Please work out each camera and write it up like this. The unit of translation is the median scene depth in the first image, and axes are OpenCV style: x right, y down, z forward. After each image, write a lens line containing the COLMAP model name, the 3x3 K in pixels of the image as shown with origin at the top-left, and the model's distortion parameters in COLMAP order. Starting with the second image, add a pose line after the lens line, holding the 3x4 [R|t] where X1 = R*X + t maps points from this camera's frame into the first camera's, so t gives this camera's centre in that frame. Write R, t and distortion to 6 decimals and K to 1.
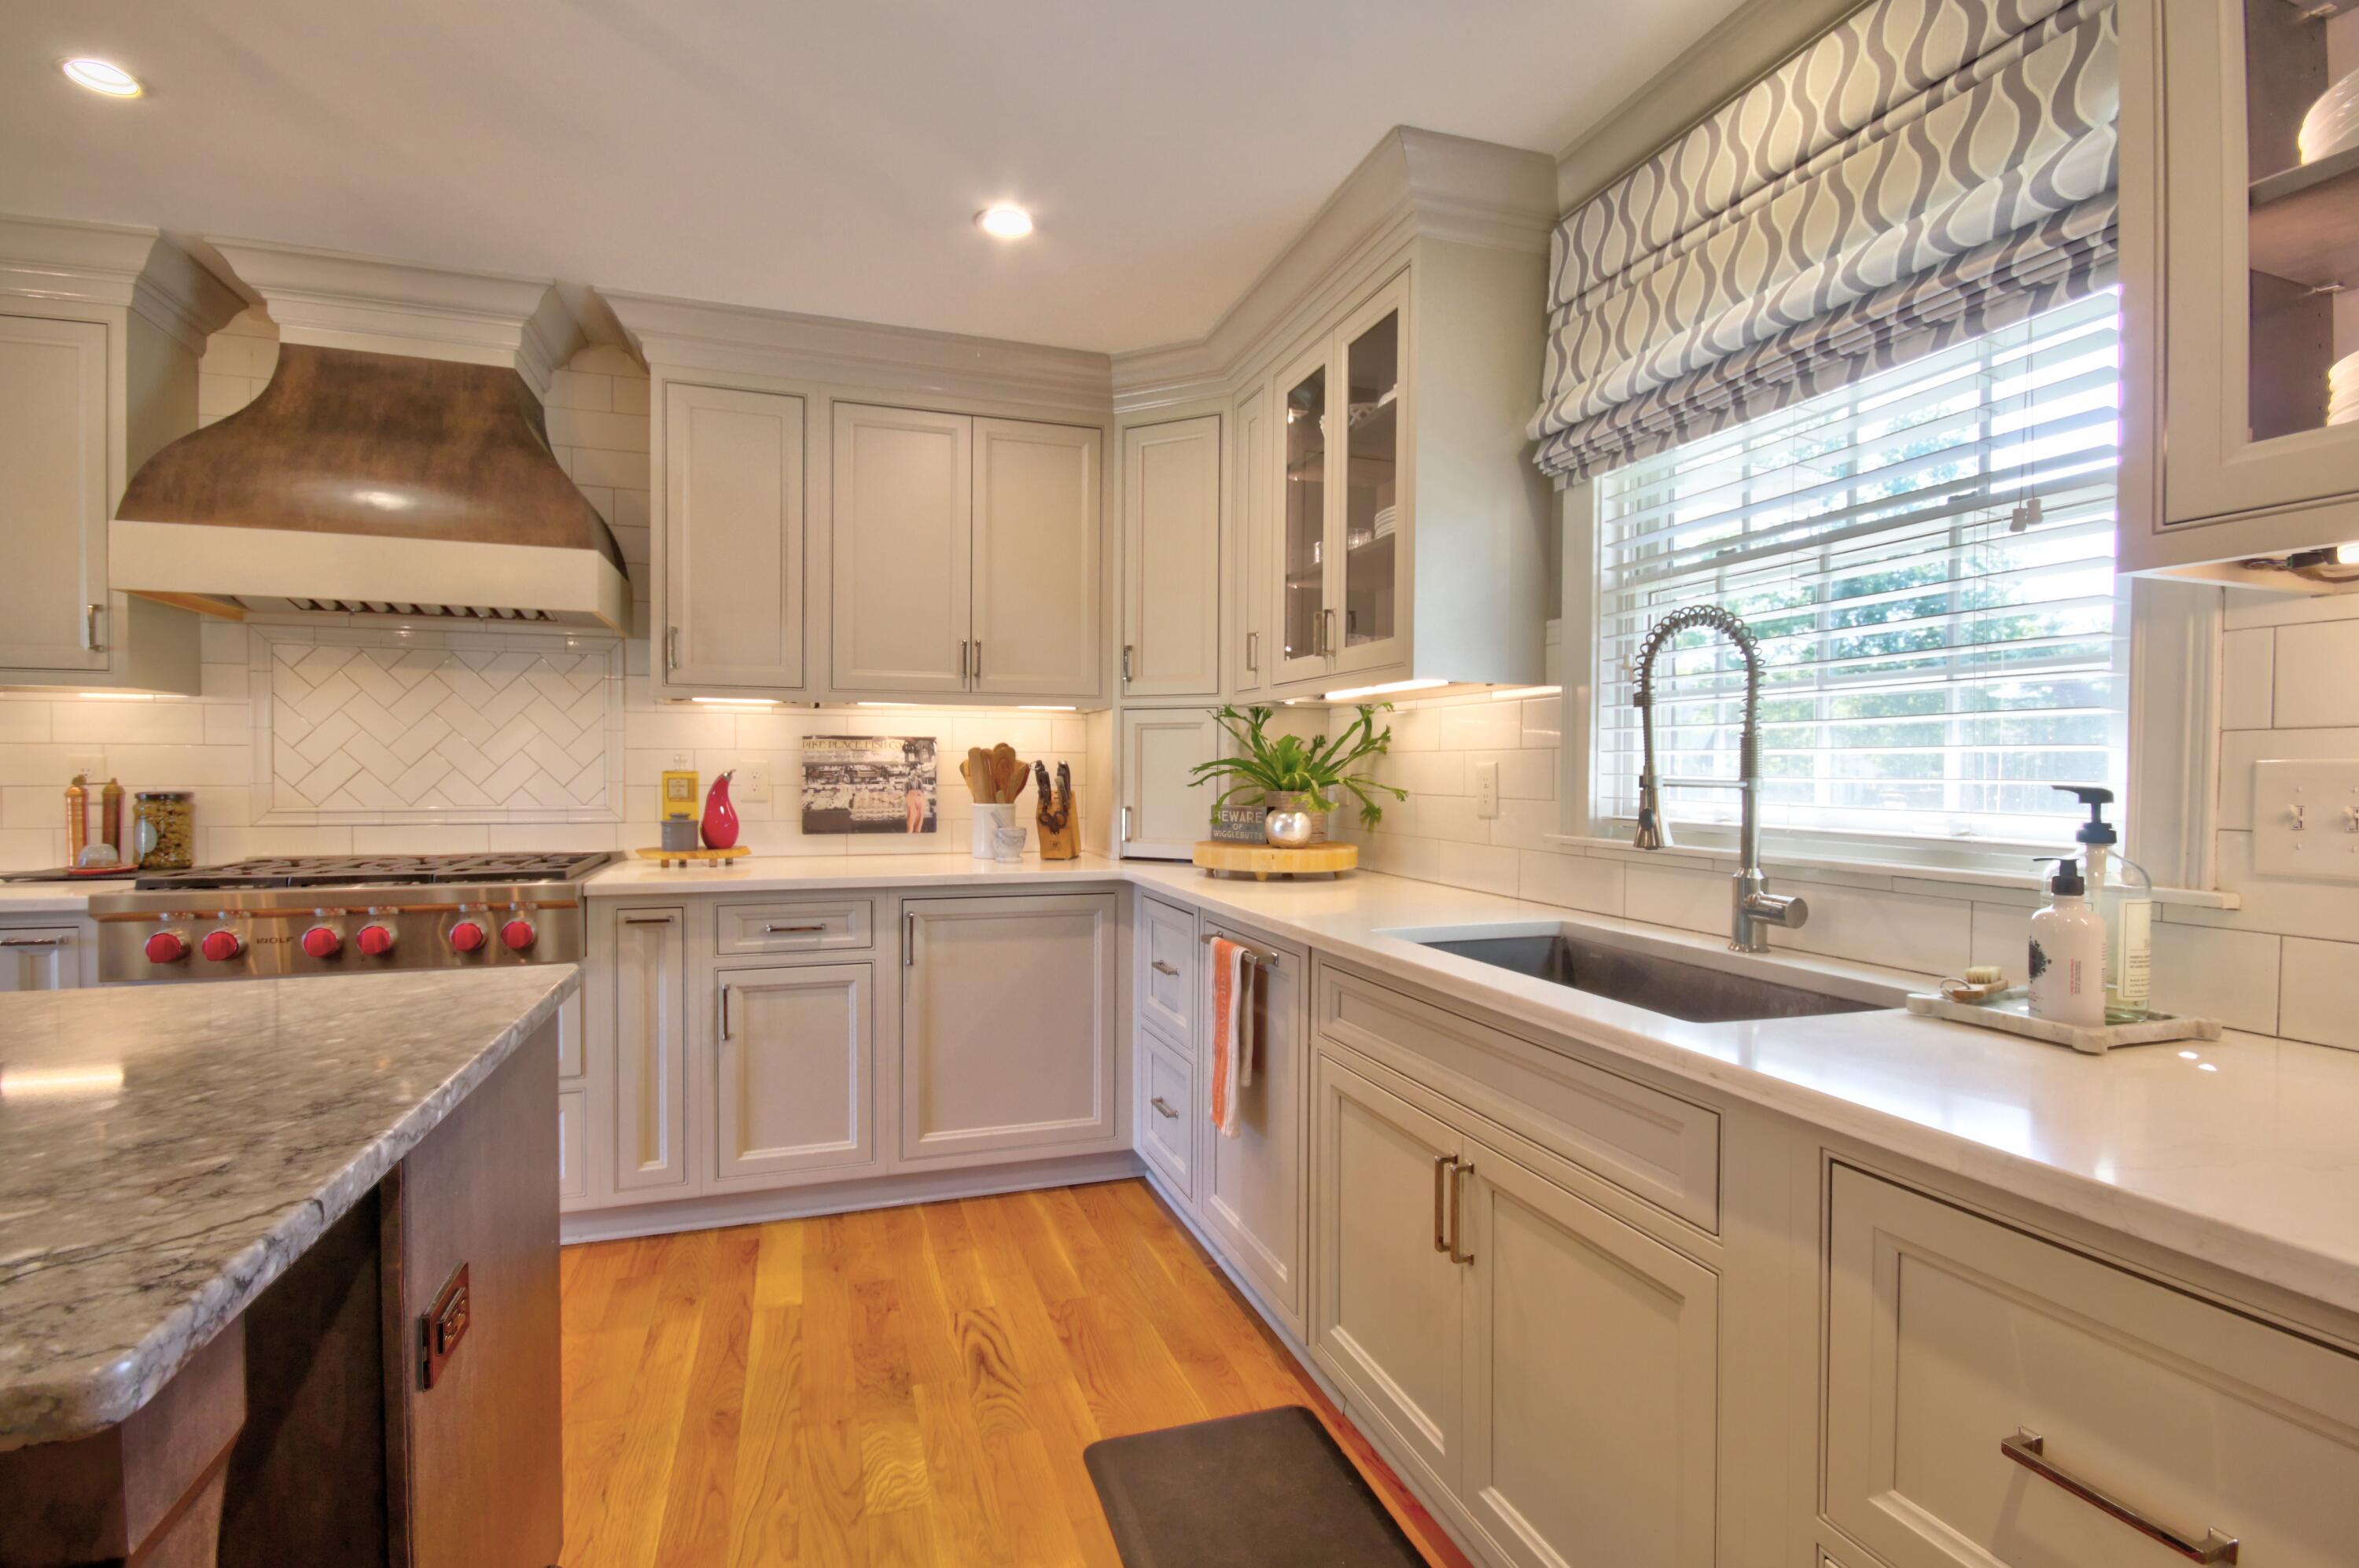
lens RADIAL K [[1081.2, 0, 1171.2], [0, 1081.2, 785.2], [0, 0, 1]] dist [0.001637, -0.000697]
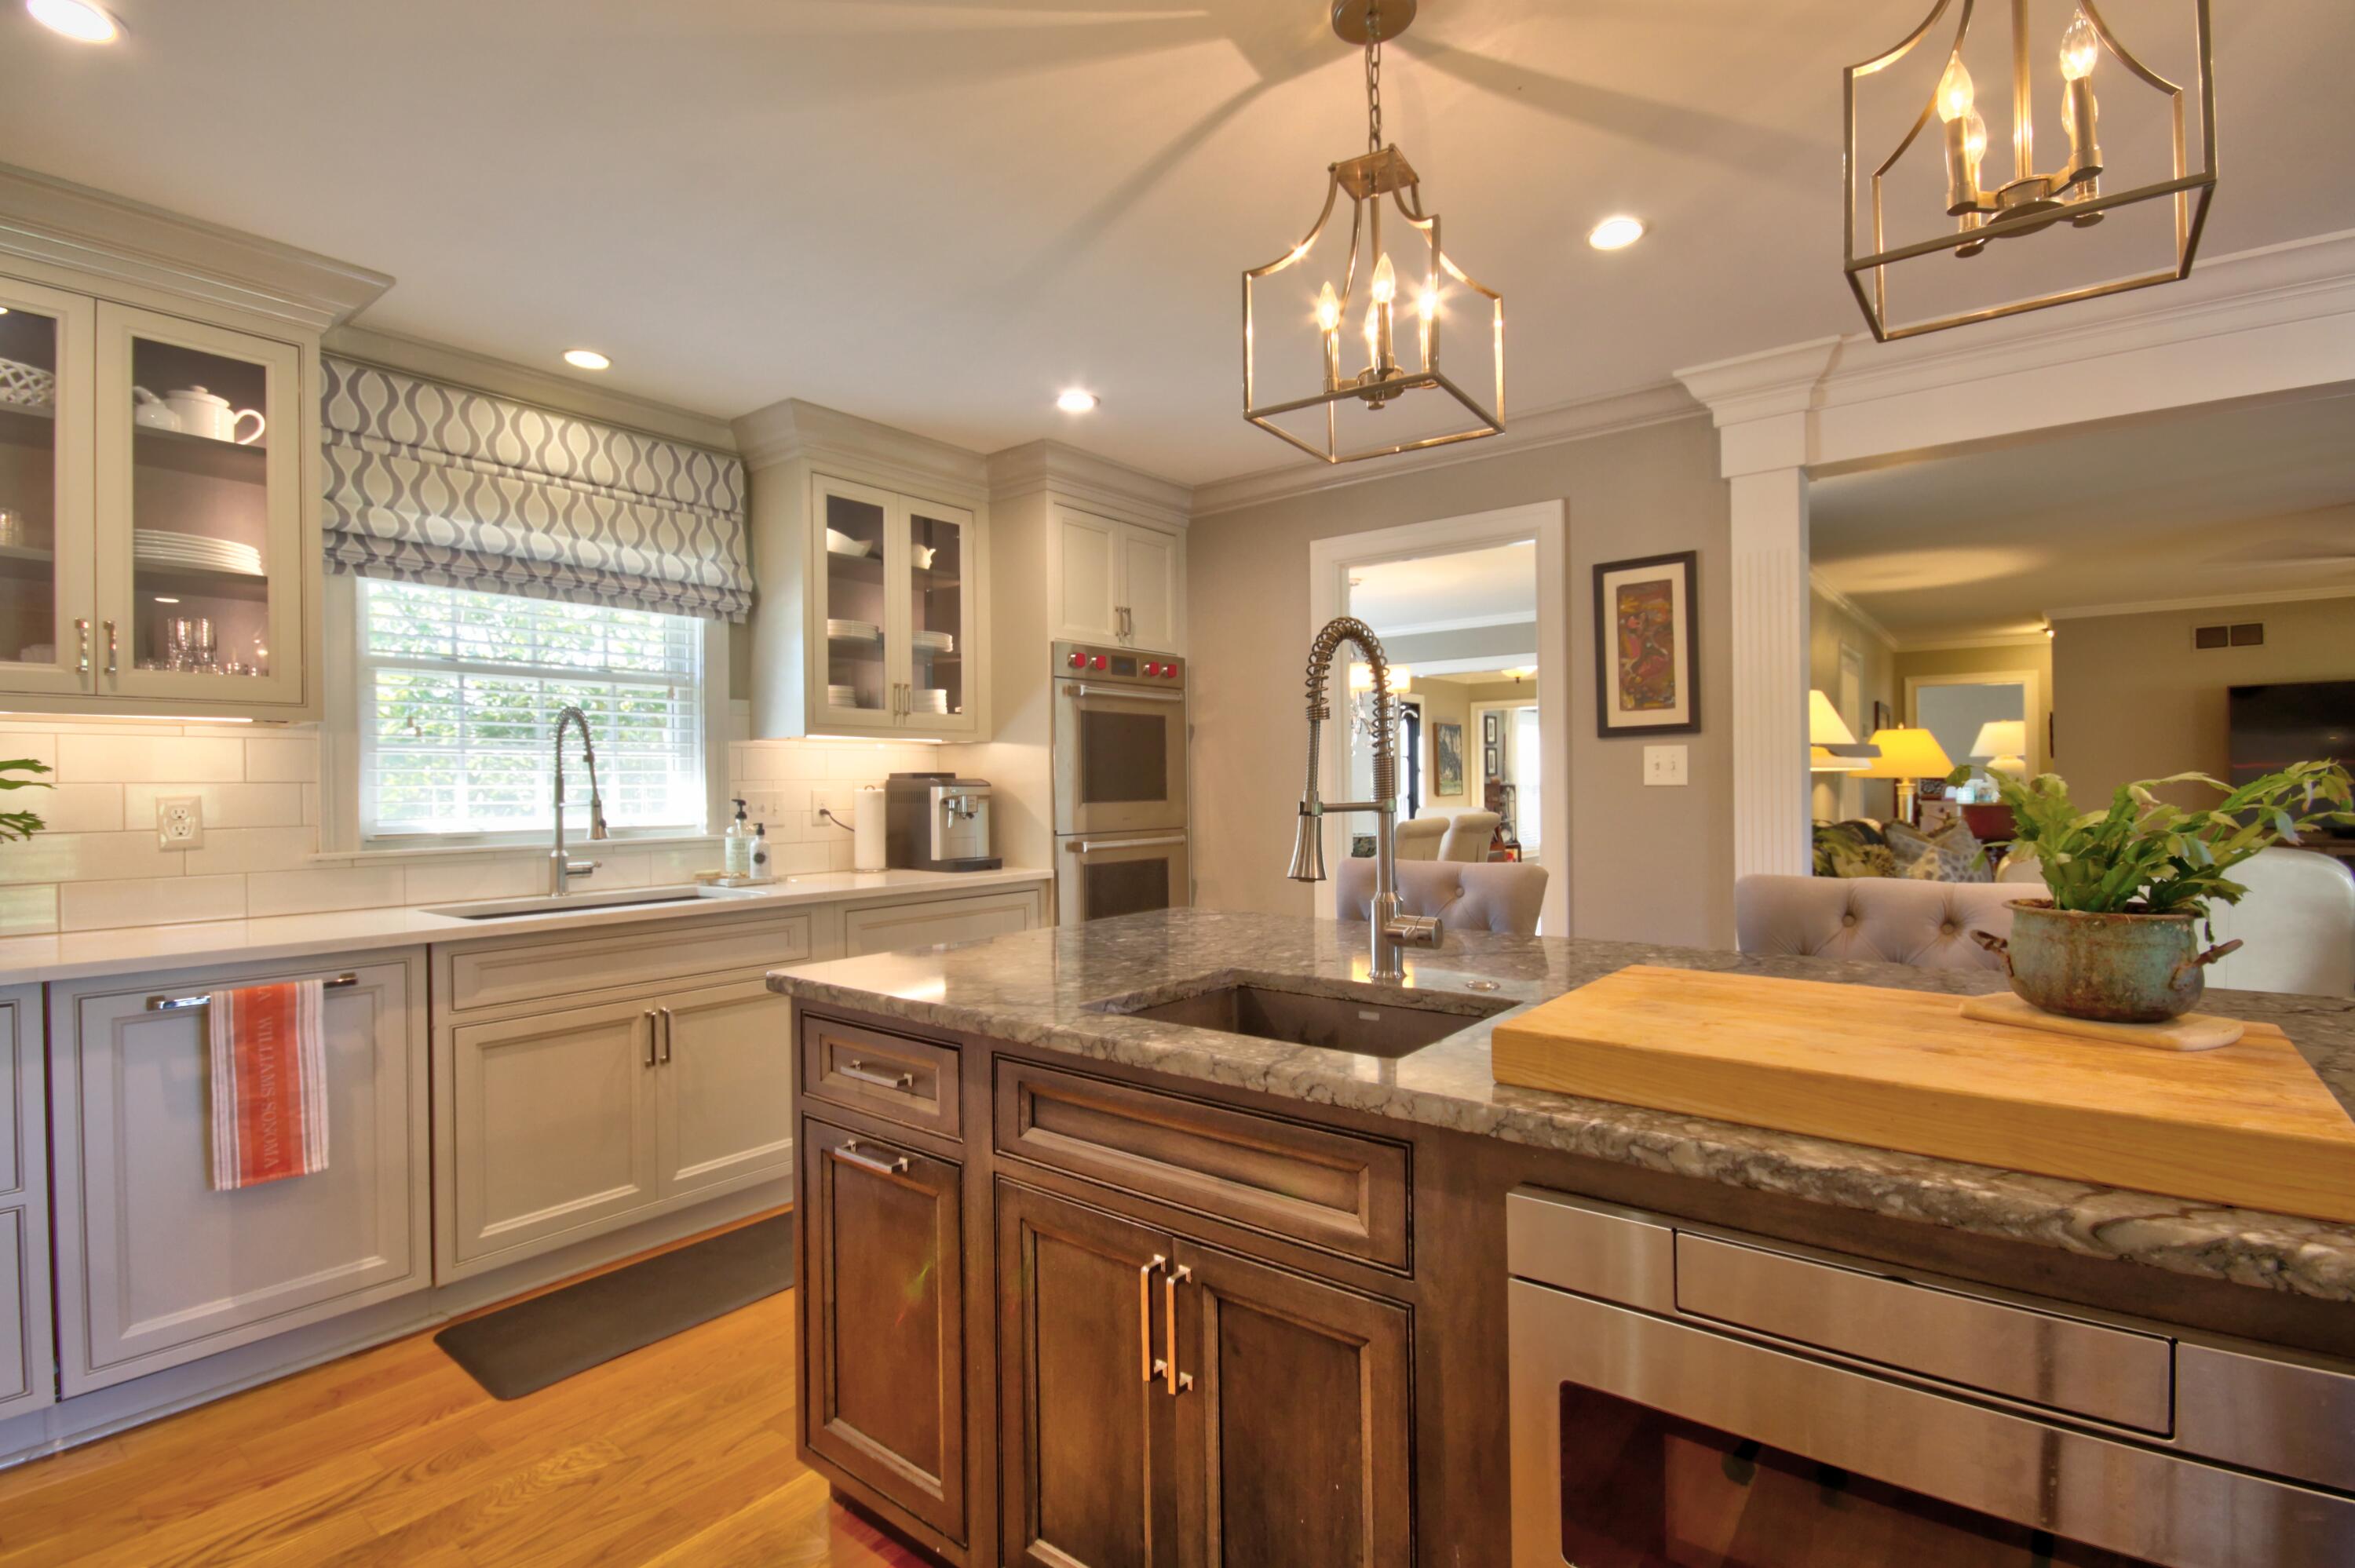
lens RADIAL K [[1094.3, 0, 1174.1], [0, 1094.3, 784.9], [0, 0, 1]] dist [-0.000831, 0.000692]
pose [[-0.541781, 0.003191, 0.840514, -1.196998], [0.022675, 0.999684, 0.010820, -0.023198], [-0.840214, 0.024921, -0.541682, 0.858838]]
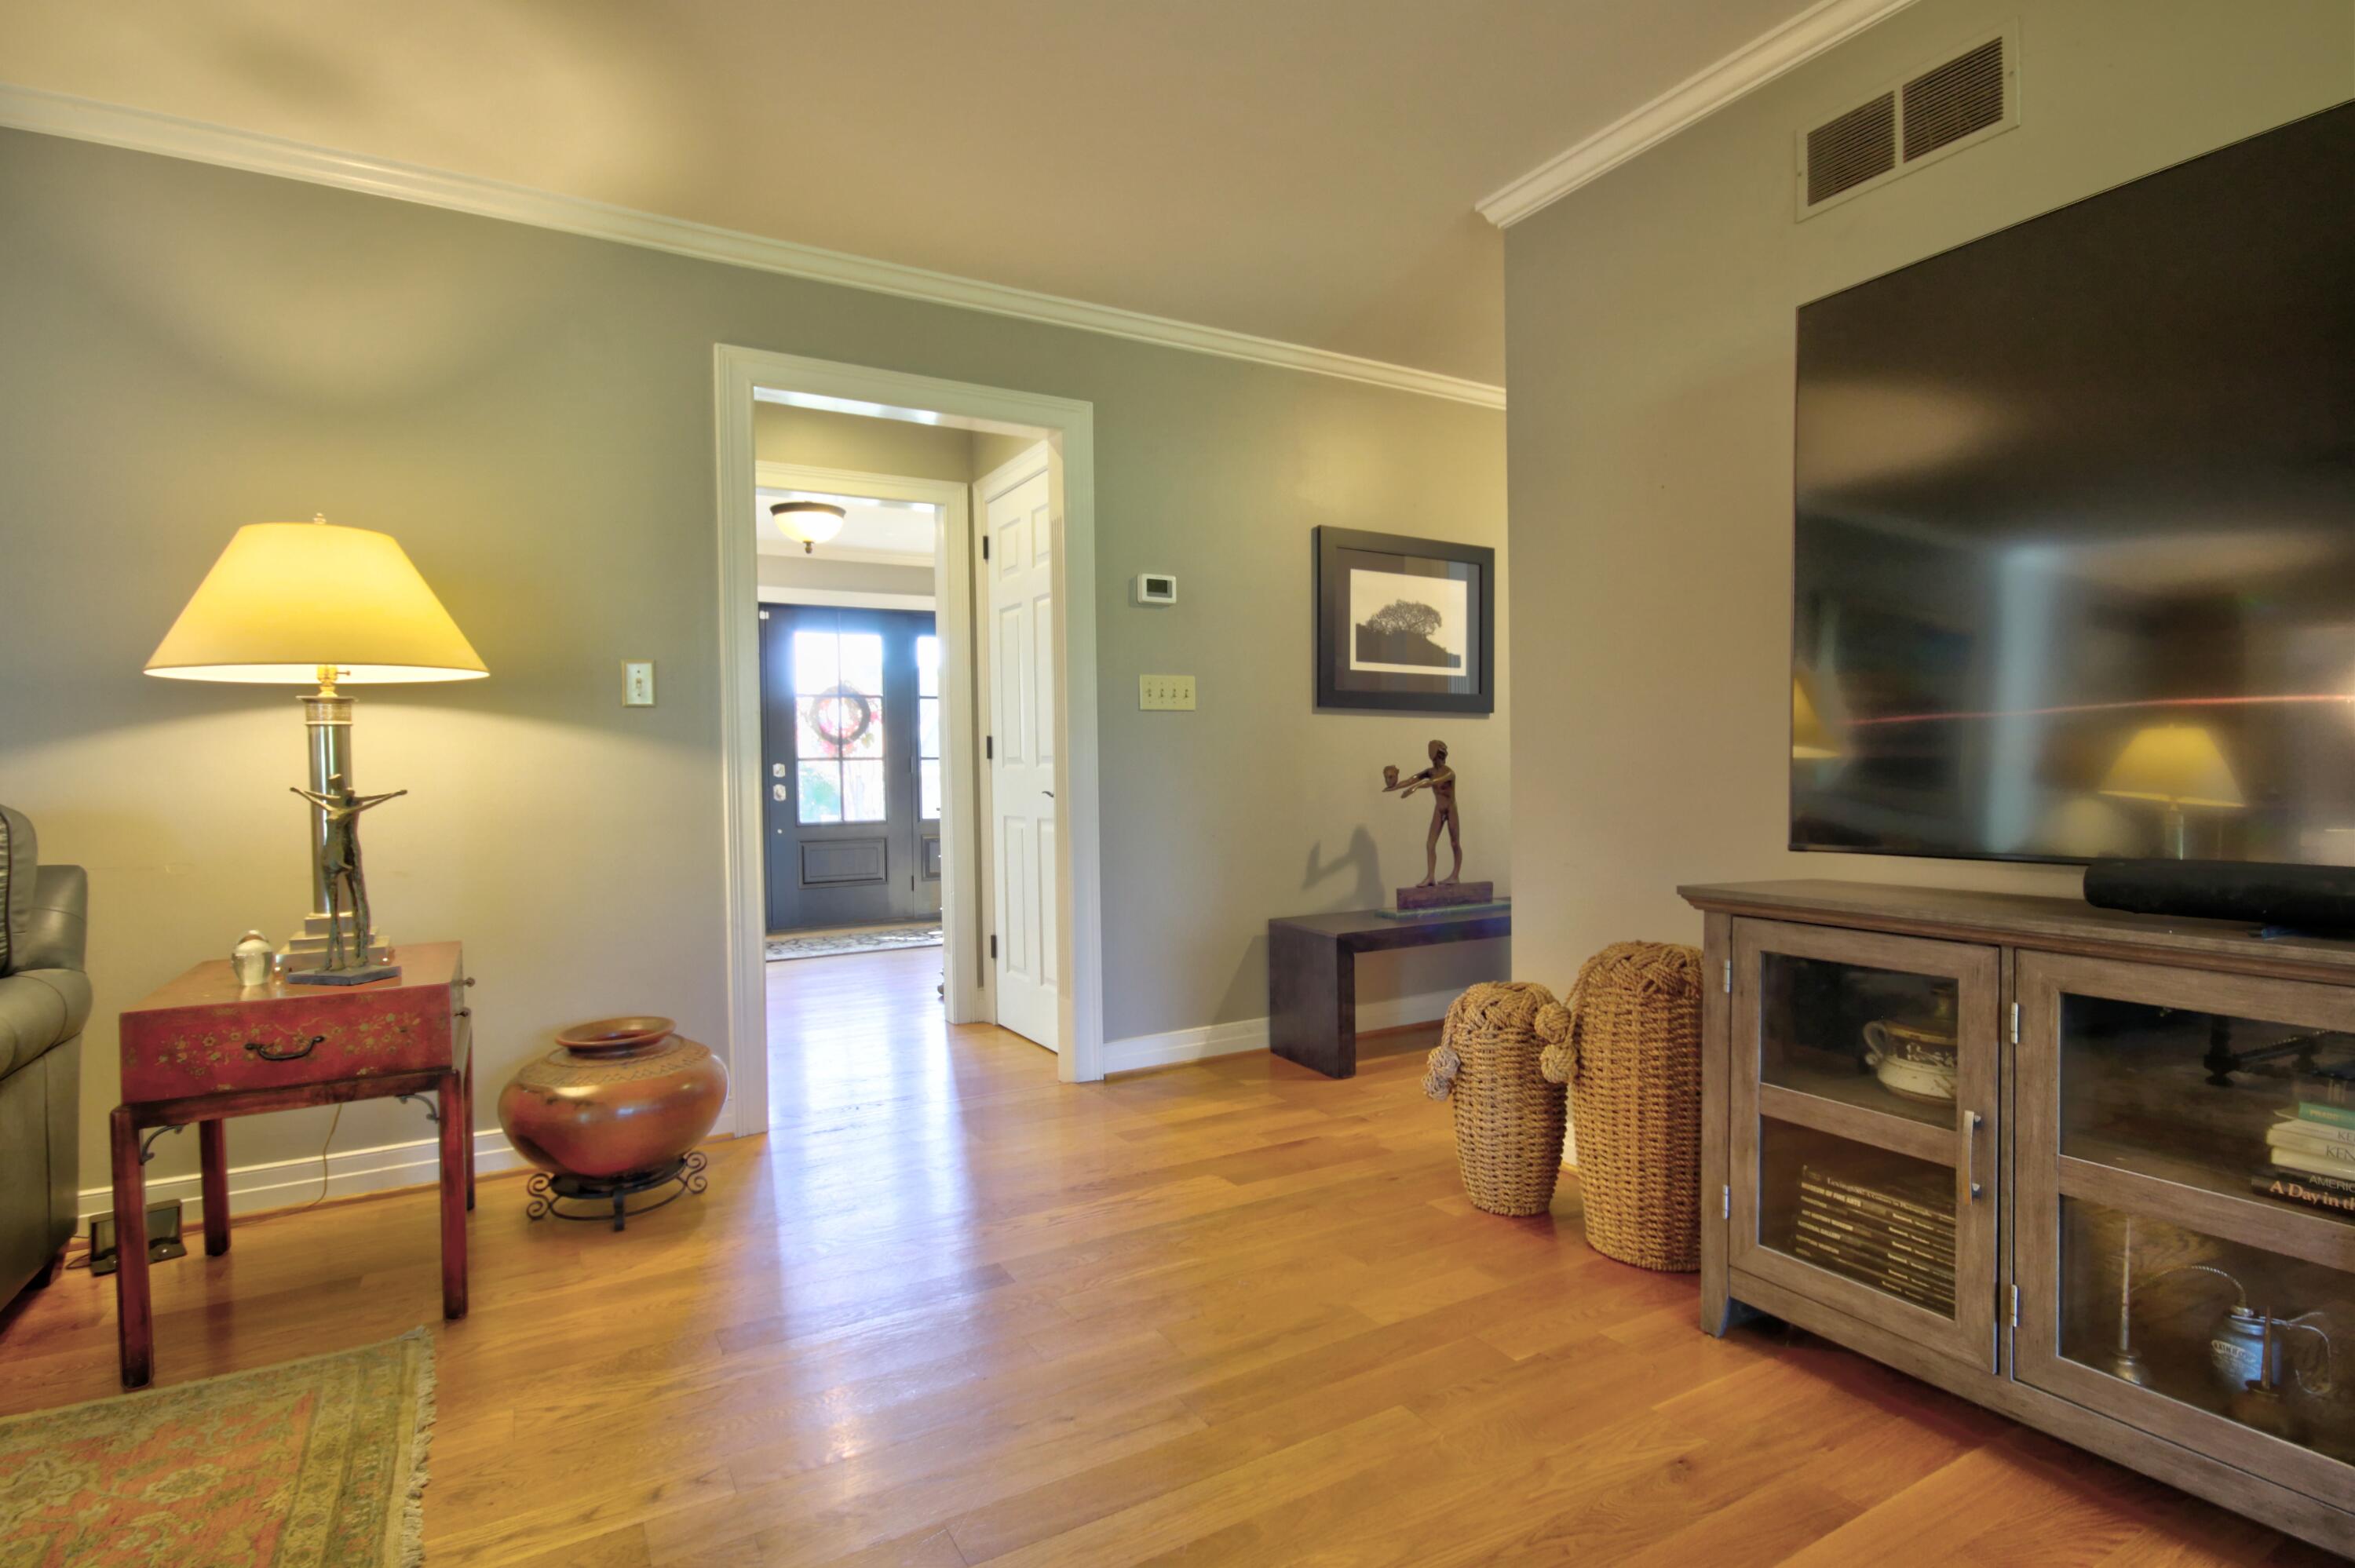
lens RADIAL K [[1160.1, 0, 1147.2], [0, 1160.1, 785.5], [0, 0, 1]] dist [0.030329, -0.019201]
pose [[-0.183378, -0.016671, 0.982901, -0.956909], [0.027474, 0.999379, 0.022076, 0.125330], [-0.982659, 0.031052, -0.182806, -2.851325]]
